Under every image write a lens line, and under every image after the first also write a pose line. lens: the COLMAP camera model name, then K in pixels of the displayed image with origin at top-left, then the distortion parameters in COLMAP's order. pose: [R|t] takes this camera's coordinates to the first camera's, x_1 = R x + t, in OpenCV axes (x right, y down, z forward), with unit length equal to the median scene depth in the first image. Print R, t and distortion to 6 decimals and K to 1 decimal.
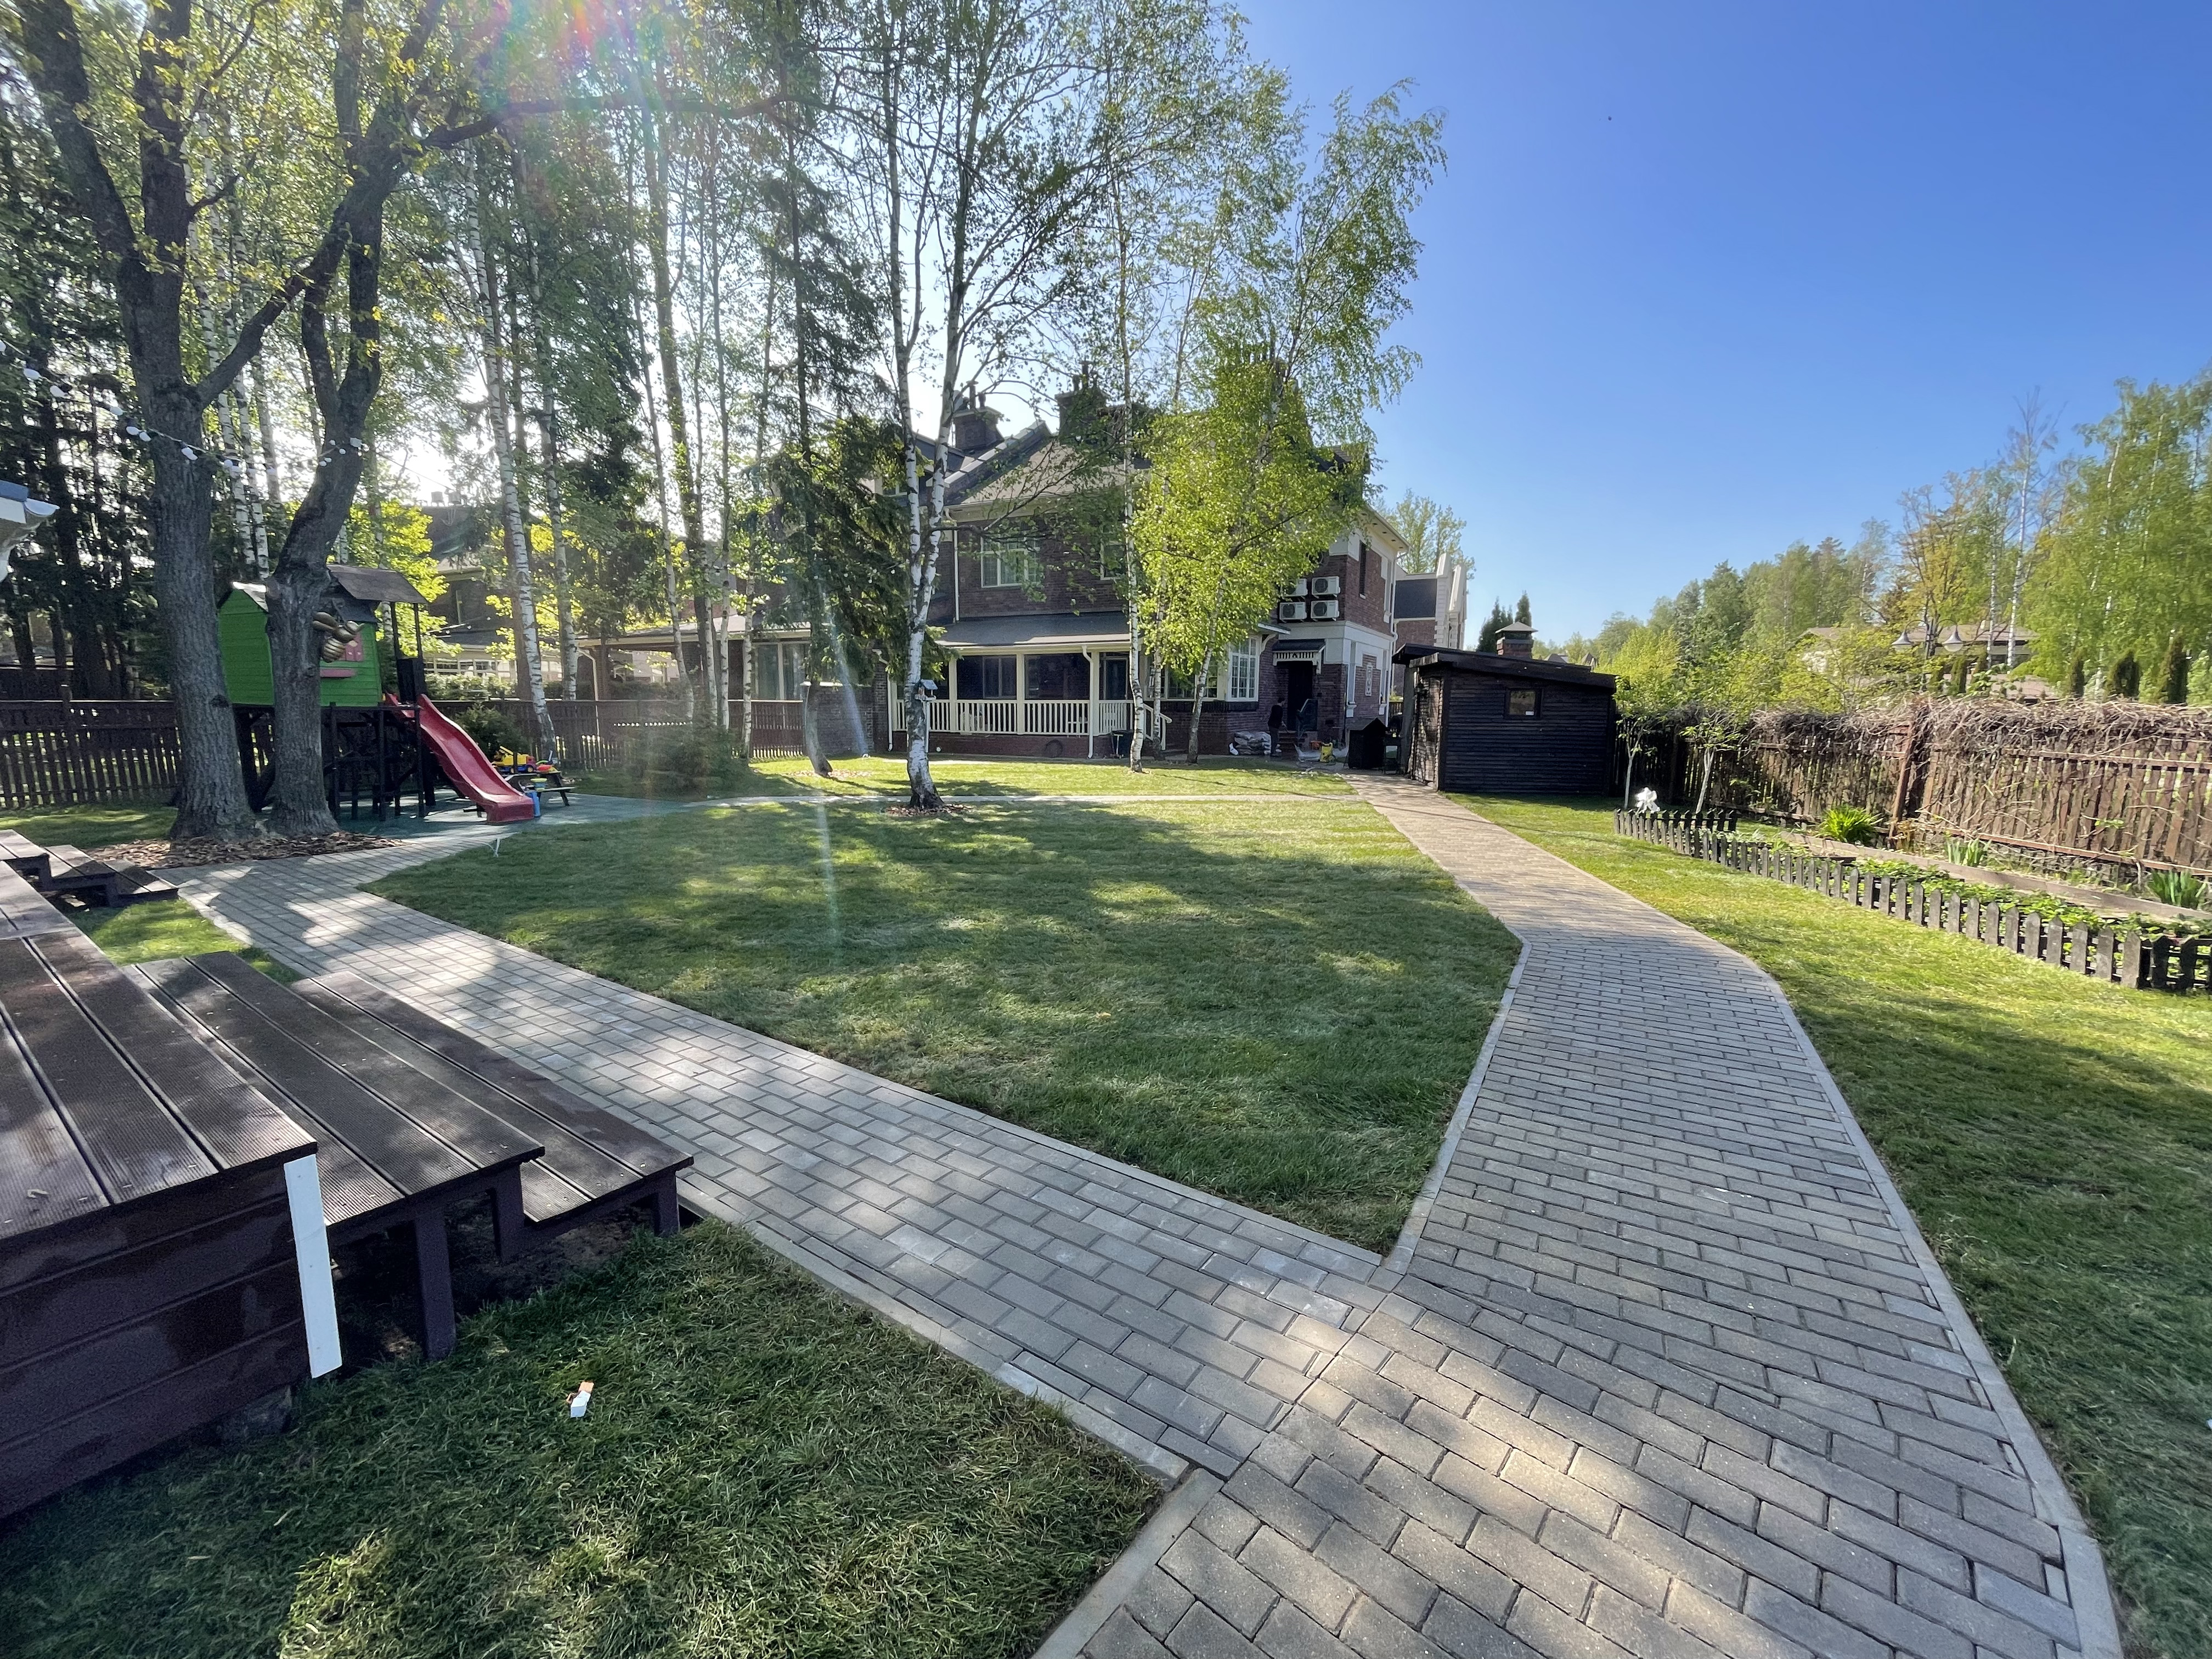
lens RADIAL K [[884.7, 0, 1106.0], [0, 884.7, 829.5], [0, 0, 1]] dist [0.000075, 0.000492]
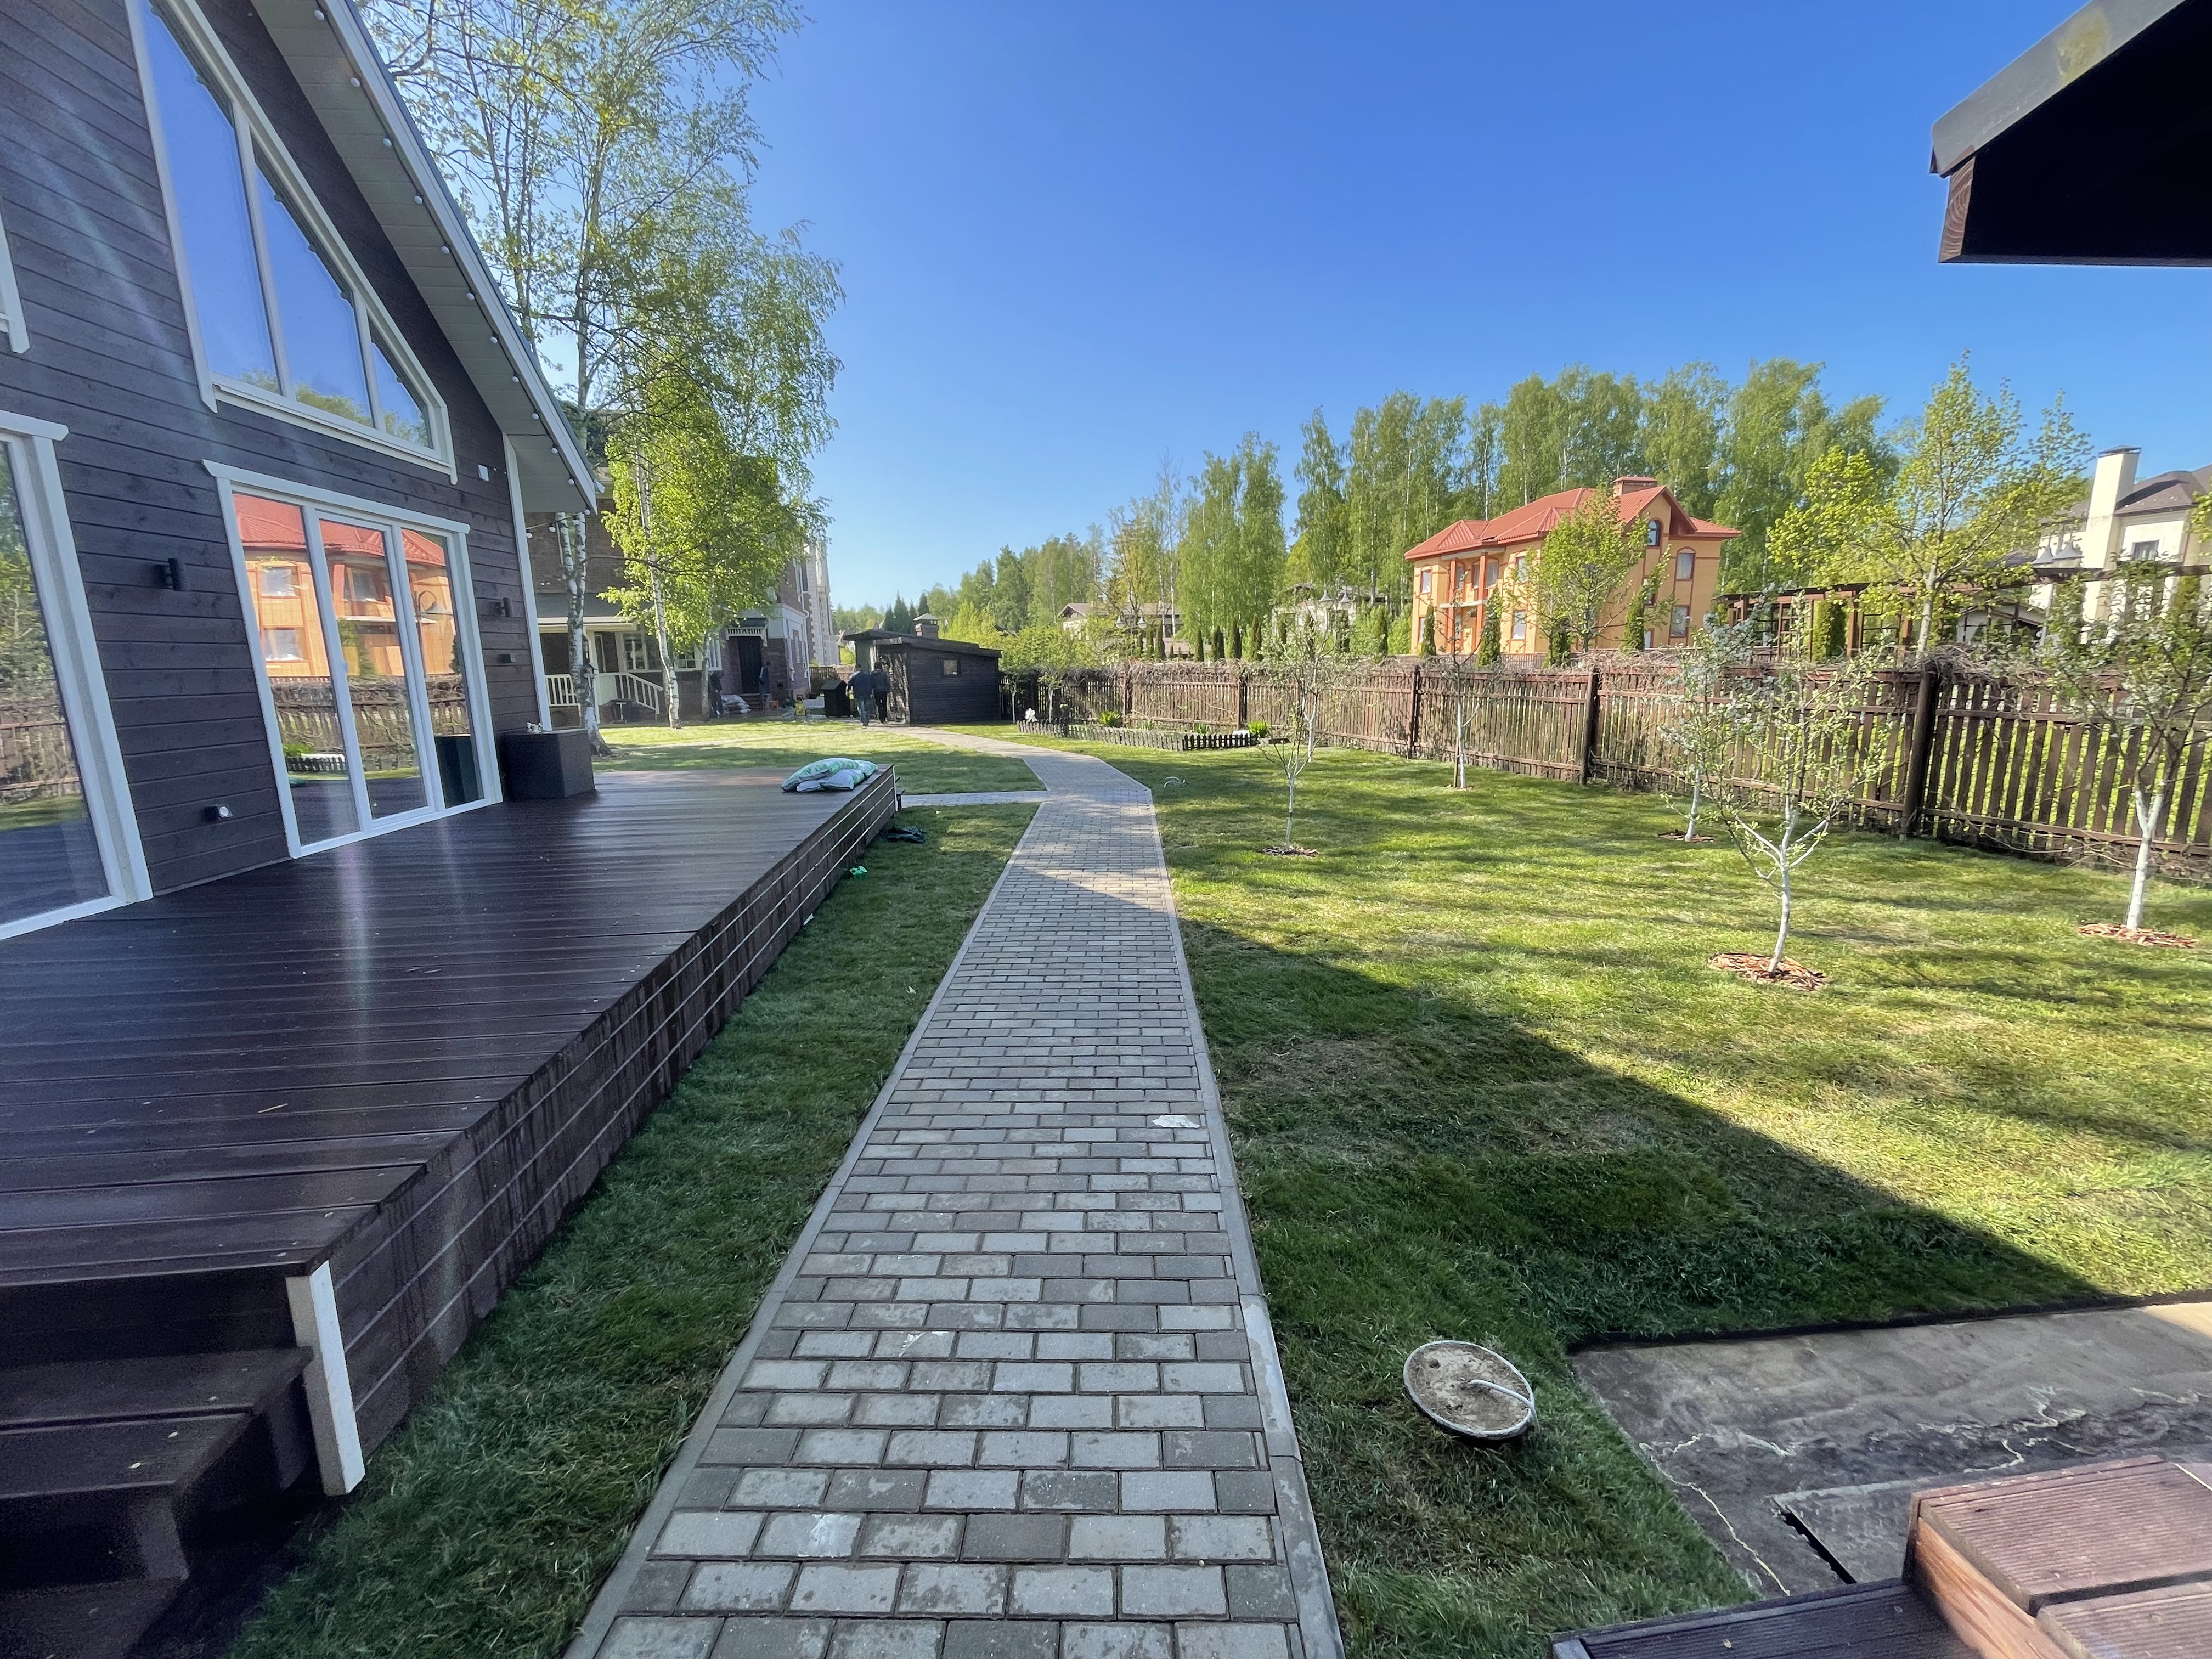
lens RADIAL K [[884.7, 0, 1106.0], [0, 884.7, 829.5], [0, 0, 1]] dist [0.000075, 0.000492]
pose [[0.761474, -0.144775, 0.631820, -0.269729], [0.118808, 0.989398, 0.083522, 0.036987], [-0.637214, 0.011466, 0.770602, -0.310991]]
